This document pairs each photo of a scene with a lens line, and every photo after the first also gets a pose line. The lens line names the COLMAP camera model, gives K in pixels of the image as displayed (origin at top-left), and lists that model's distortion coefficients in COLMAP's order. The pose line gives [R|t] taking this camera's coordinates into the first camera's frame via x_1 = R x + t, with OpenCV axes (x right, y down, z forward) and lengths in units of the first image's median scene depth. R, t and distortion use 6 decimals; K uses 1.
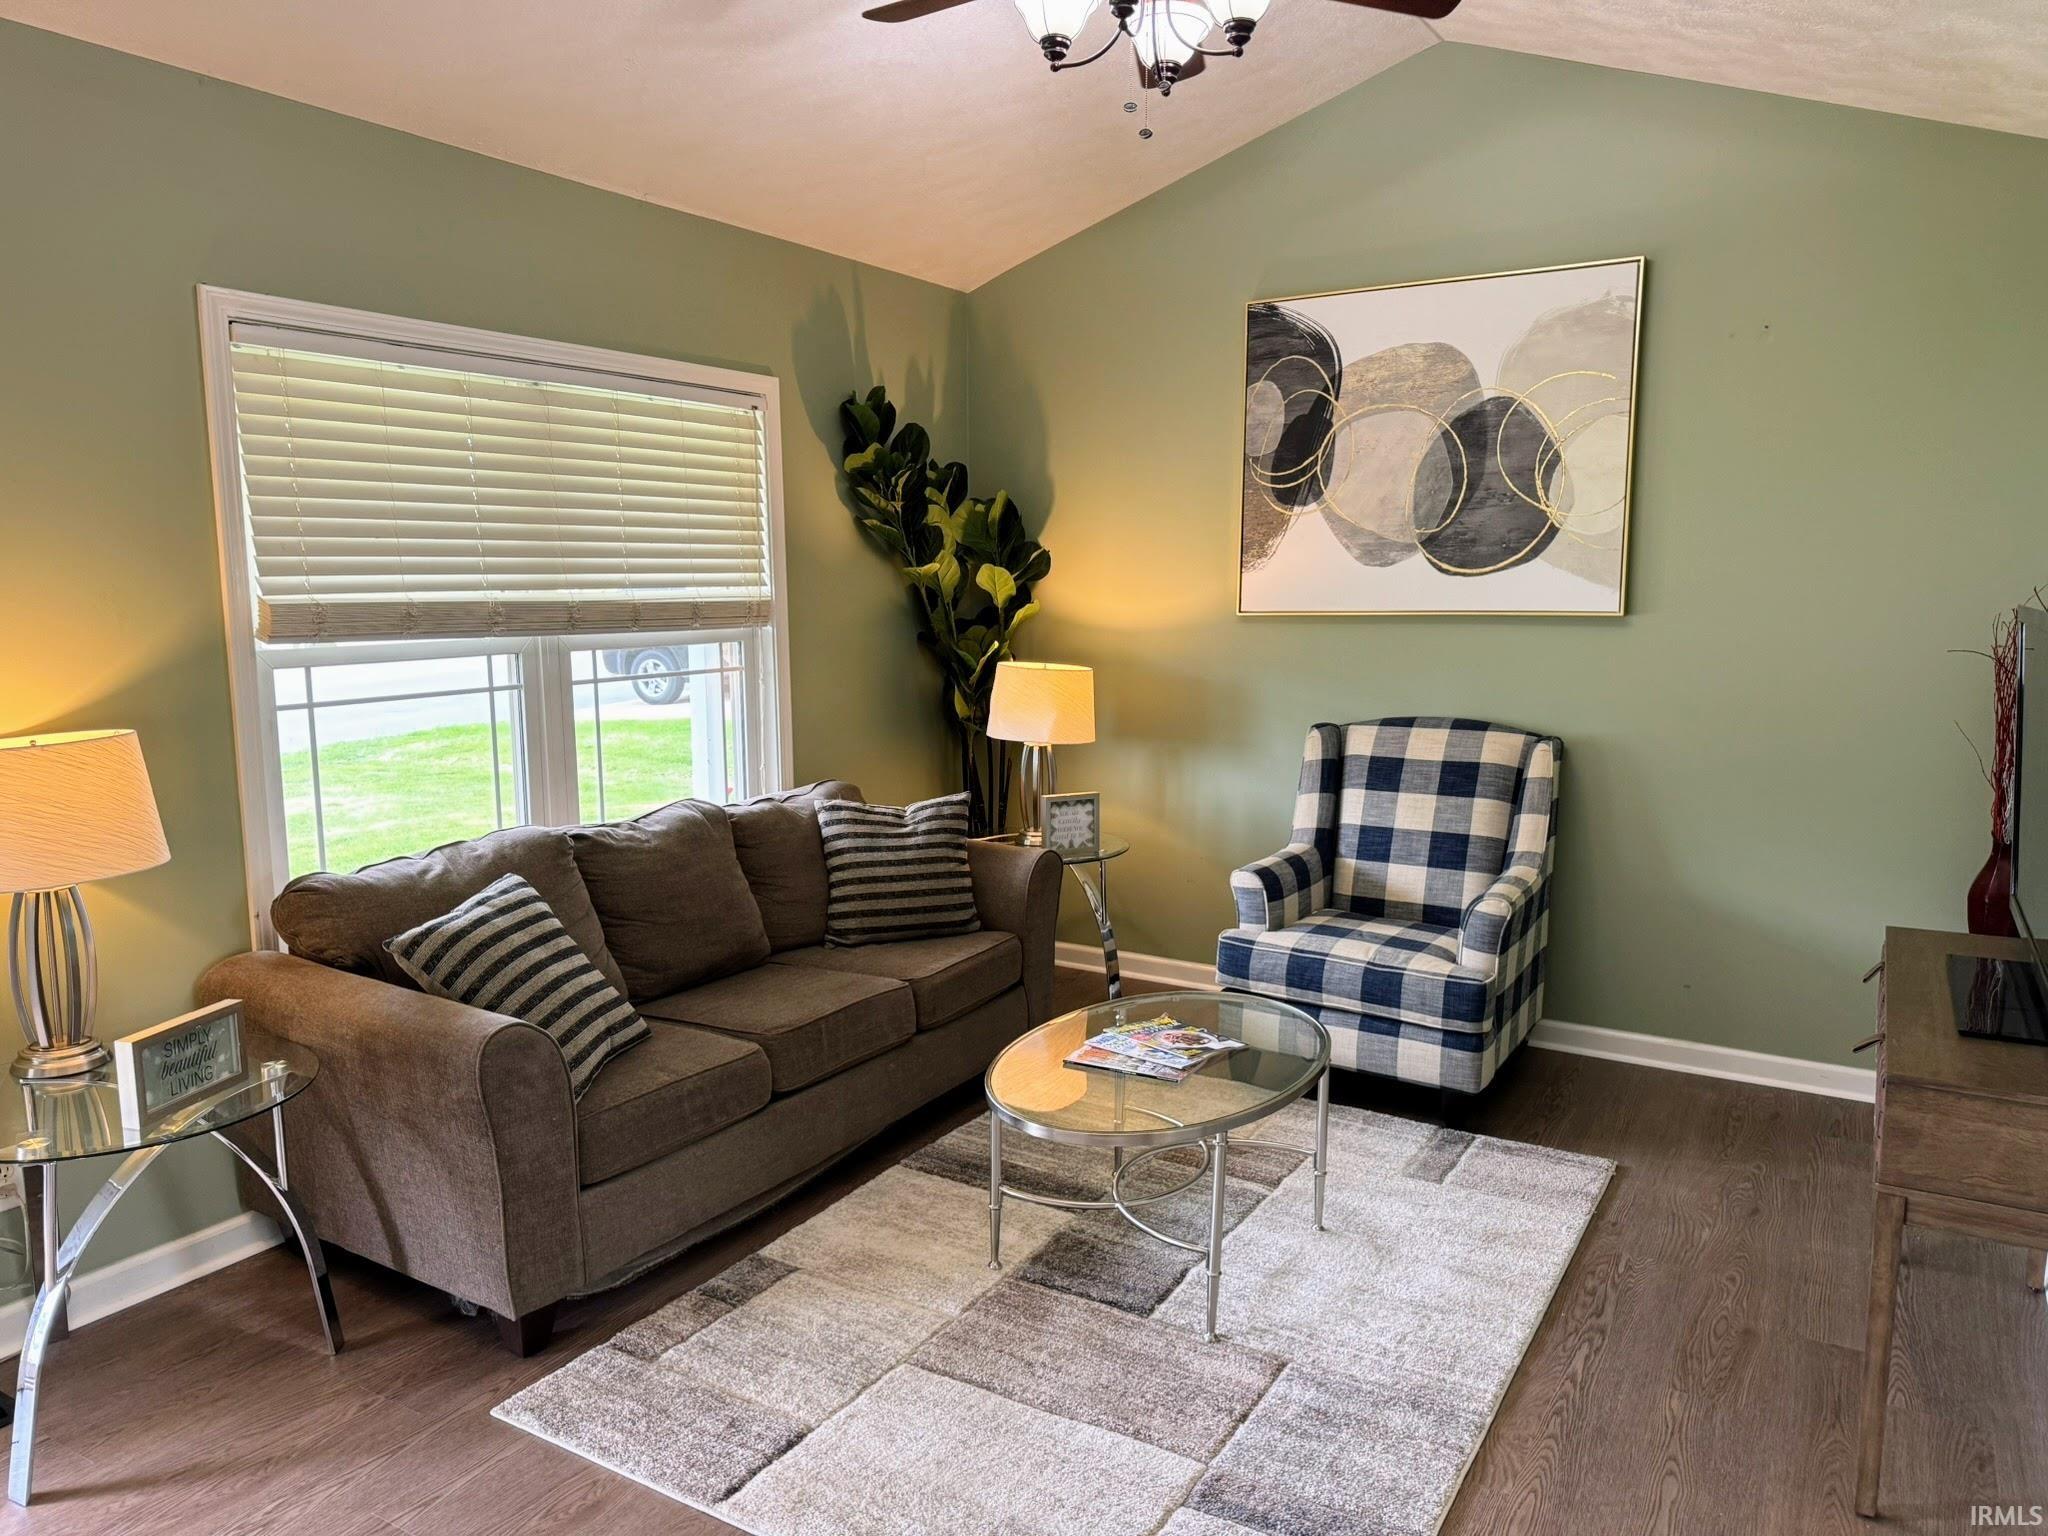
lens RADIAL K [[1445.5, 0, 1024.0], [0, 1445.5, 768.0], [0, 0, 1]] dist [-0.003151, -0.016829]
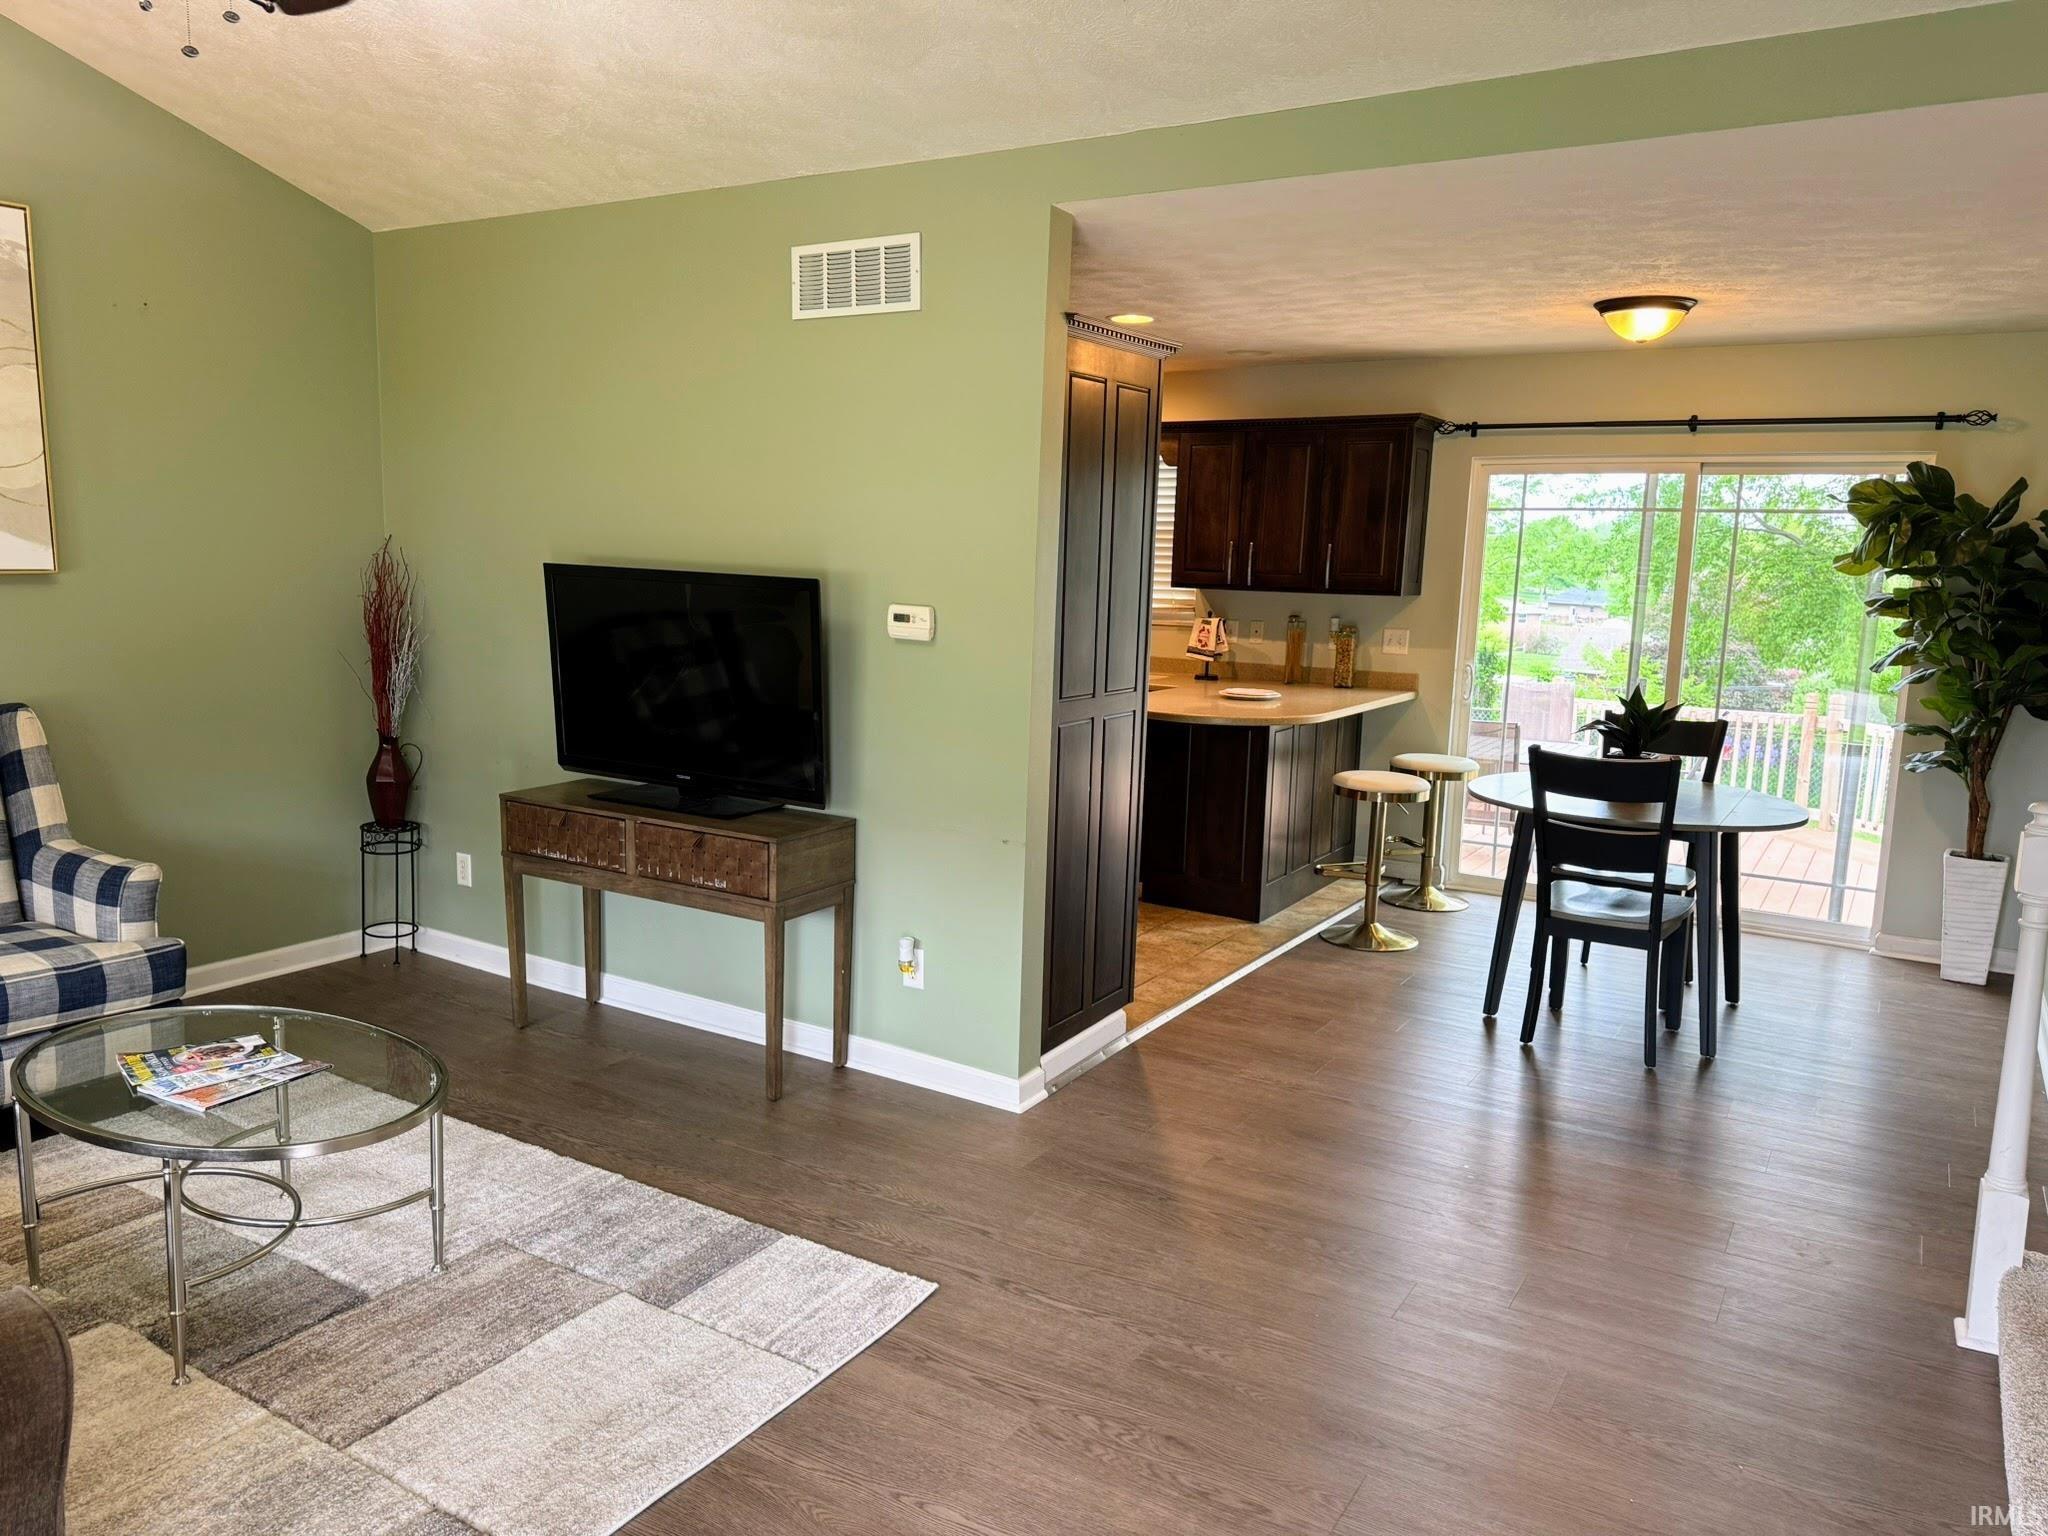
lens RADIAL K [[1445.5, 0, 1024.0], [0, 1445.5, 768.0], [0, 0, 1]] dist [-0.003151, -0.016829]
pose [[0.004425, -0.158938, 0.987279, -0.756723], [0.106409, 0.981758, 0.157572, -0.079360], [-0.994313, 0.104358, 0.021256, 0.447952]]
